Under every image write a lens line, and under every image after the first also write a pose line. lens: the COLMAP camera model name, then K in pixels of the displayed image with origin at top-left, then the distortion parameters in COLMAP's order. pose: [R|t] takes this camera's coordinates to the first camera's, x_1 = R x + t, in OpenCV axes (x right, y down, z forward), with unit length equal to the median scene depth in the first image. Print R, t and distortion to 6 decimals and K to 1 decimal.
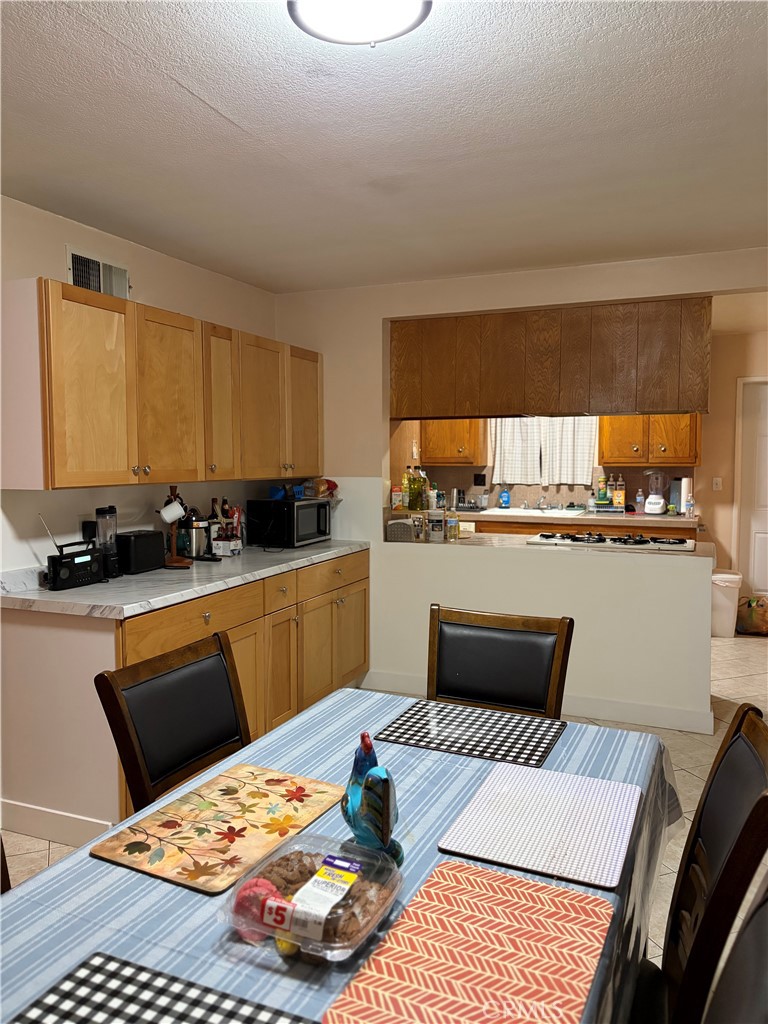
lens RADIAL K [[771.8, 0, 378.7], [0, 771.8, 506.7], [0, 0, 1]] dist [0.025457, -0.045674]
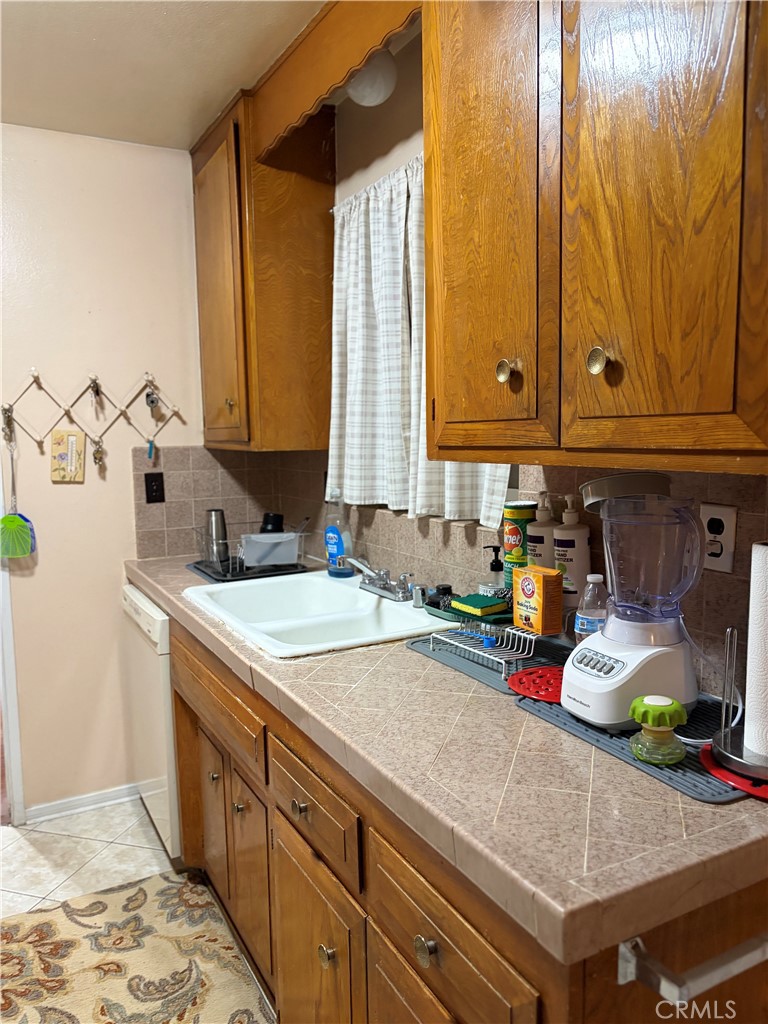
lens RADIAL K [[771.8, 0, 384.0], [0, 771.8, 512.6], [0, 0, 1]] dist [0.025457, -0.045674]
pose [[0.792643, 0.051402, -0.607515, 0.374815], [-0.023927, 0.998295, 0.053247, -0.043365], [0.609216, -0.027670, 0.792521, 0.715898]]
